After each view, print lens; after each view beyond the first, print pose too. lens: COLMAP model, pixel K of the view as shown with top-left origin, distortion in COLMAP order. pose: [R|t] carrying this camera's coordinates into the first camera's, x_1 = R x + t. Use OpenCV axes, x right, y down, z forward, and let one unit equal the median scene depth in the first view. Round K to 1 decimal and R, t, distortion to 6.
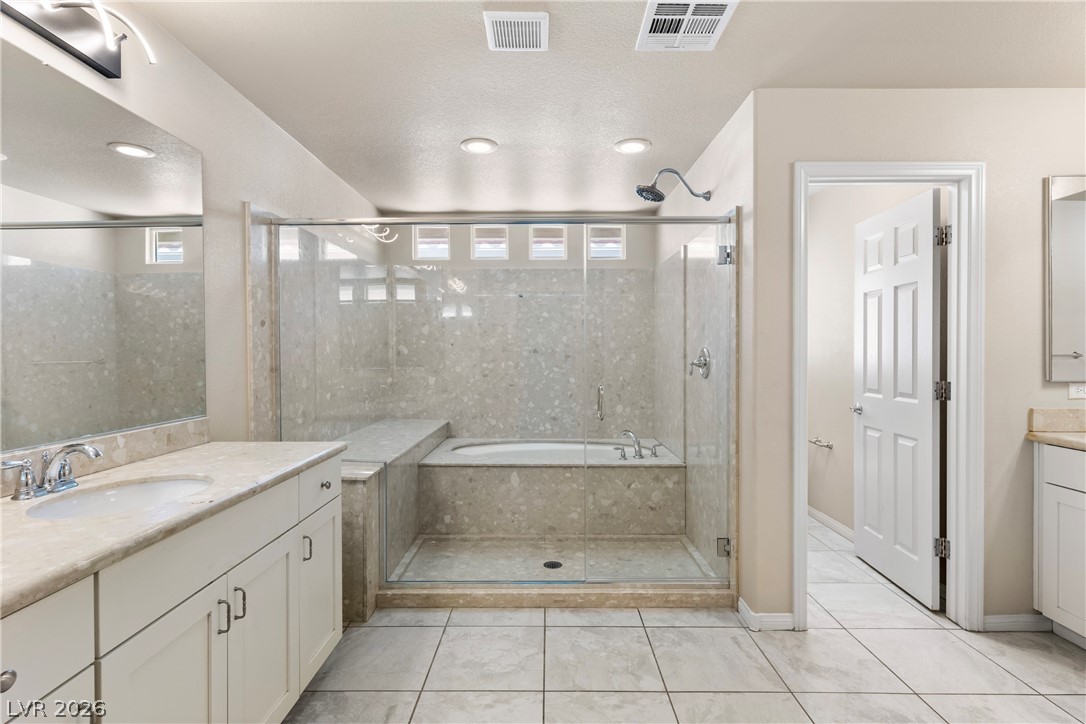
lens RADIAL K [[515.0, 0, 543.5], [0, 515.0, 355.2], [0, 0, 1]] dist [0.000173, -0.000036]
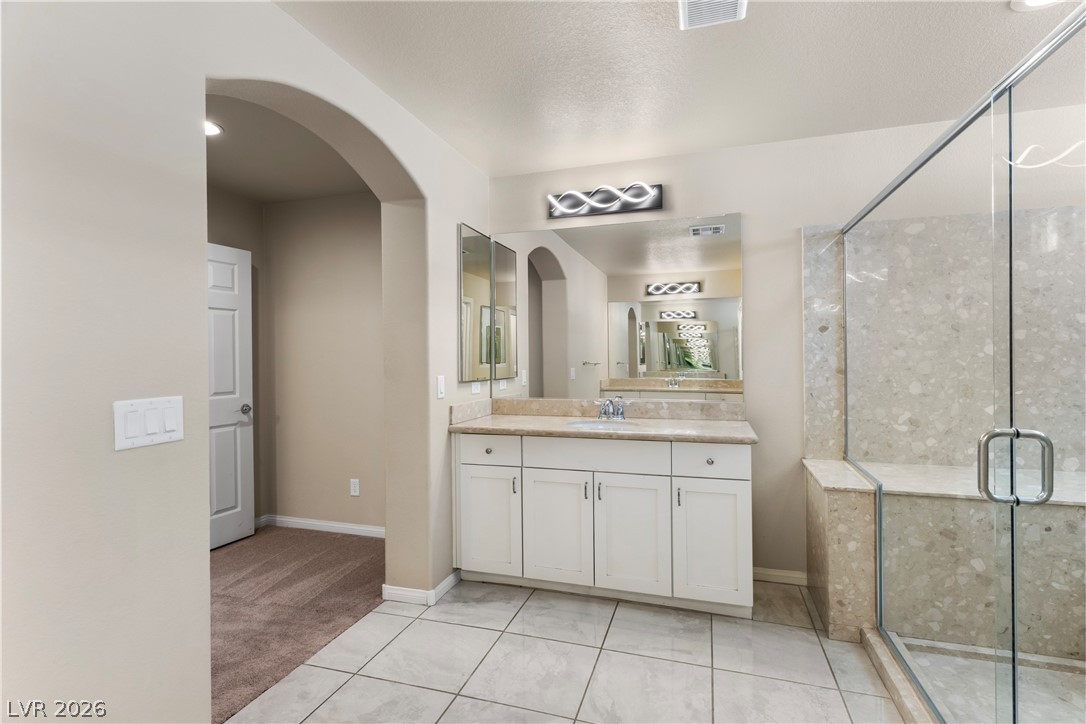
lens RADIAL K [[512.7, 0, 544.7], [0, 512.7, 358.7], [0, 0, 1]] dist [0.002022, -0.000079]
pose [[-0.294430, 0.009552, -0.955625, 0.508245], [0.003519, 0.999954, 0.008911, -0.007228], [0.955666, -0.000739, -0.294451, 0.554633]]
